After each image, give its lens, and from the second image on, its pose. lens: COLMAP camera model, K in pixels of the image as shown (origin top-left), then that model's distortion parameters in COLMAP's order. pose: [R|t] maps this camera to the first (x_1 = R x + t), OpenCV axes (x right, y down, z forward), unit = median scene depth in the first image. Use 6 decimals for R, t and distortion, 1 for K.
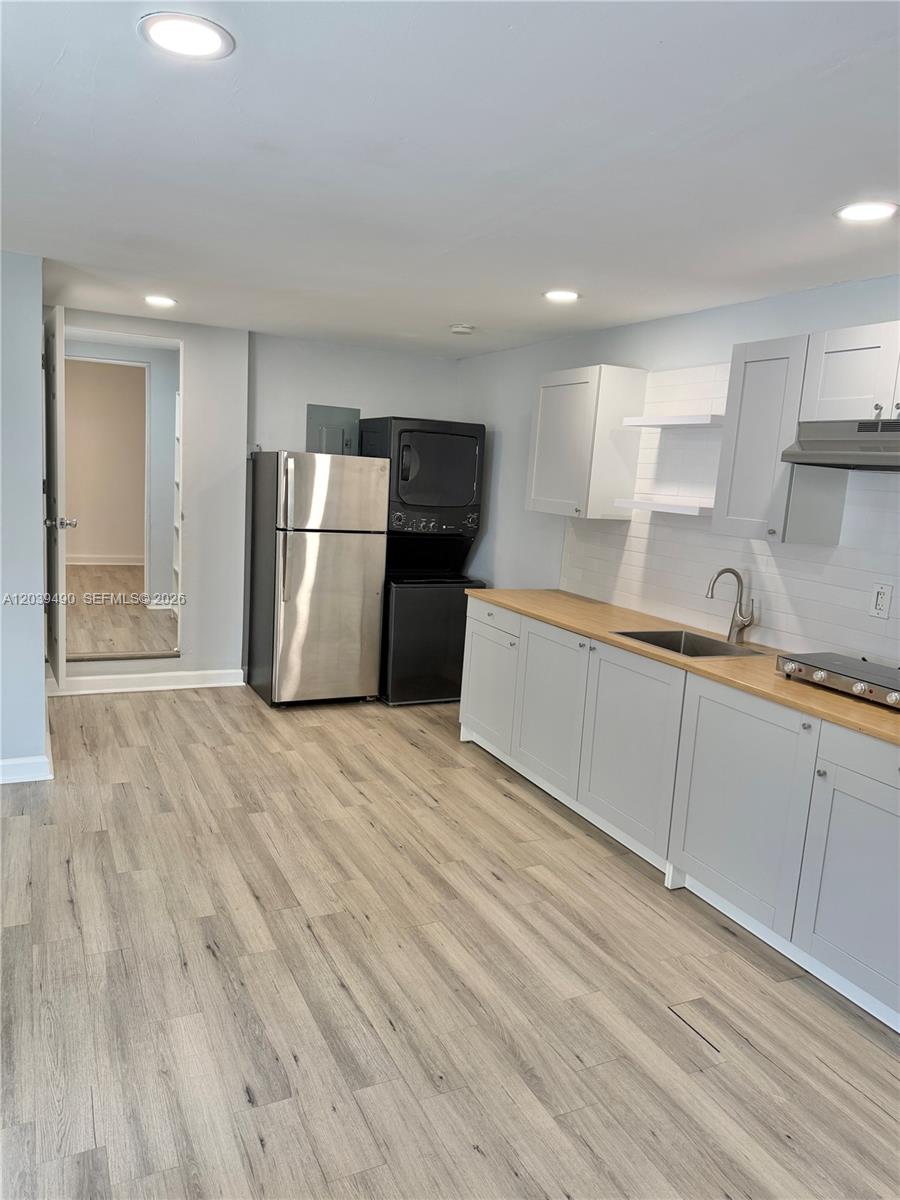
lens RADIAL K [[851.0, 0, 449.2], [0, 851.0, 606.2], [0, 0, 1]] dist [0.037961, -0.045148]
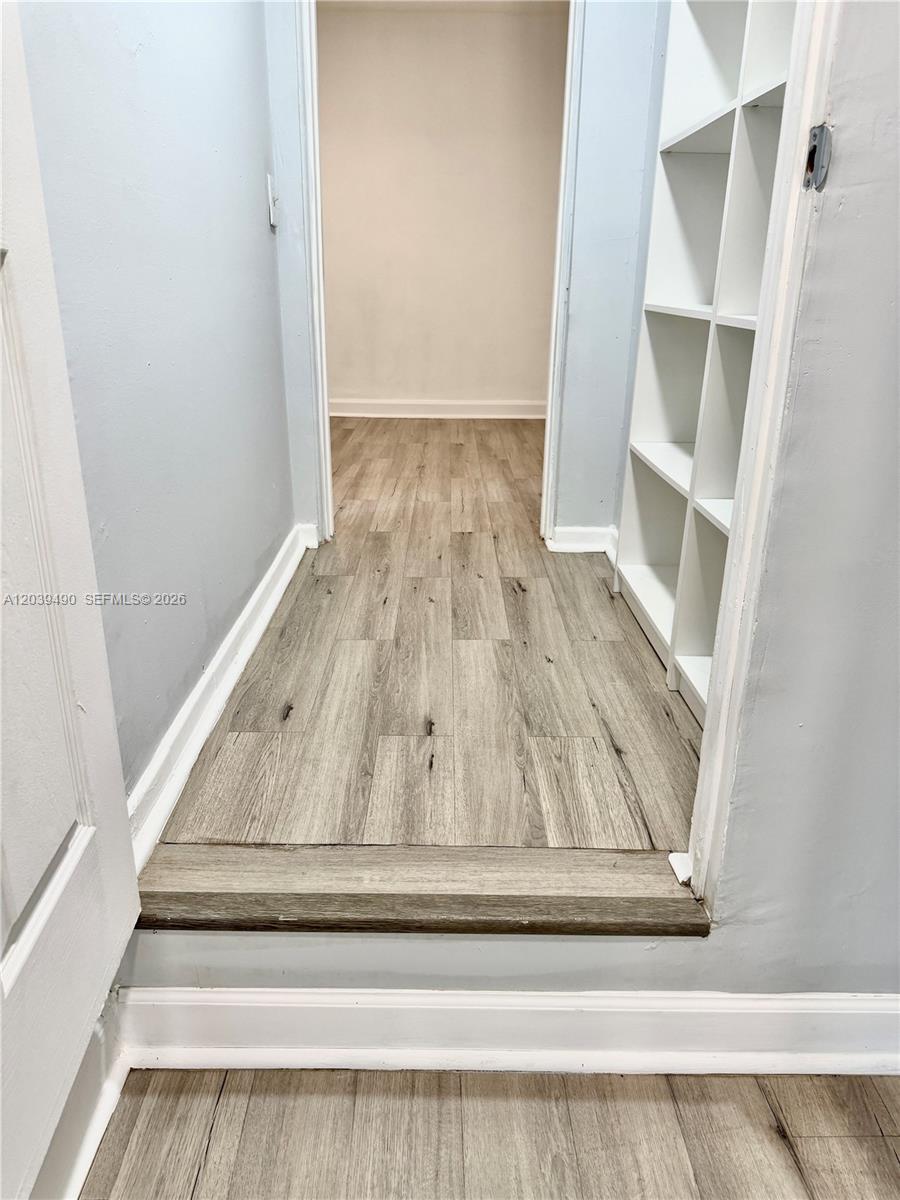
lens RADIAL K [[851.0, 0, 449.7], [0, 851.0, 597.9], [0, 0, 1]] dist [0.037961, -0.045148]
pose [[0.904564, 0.091761, -0.416346, -0.454402], [-0.018012, 0.983917, 0.177716, -0.084193], [0.425958, -0.153256, 0.891669, 1.247211]]
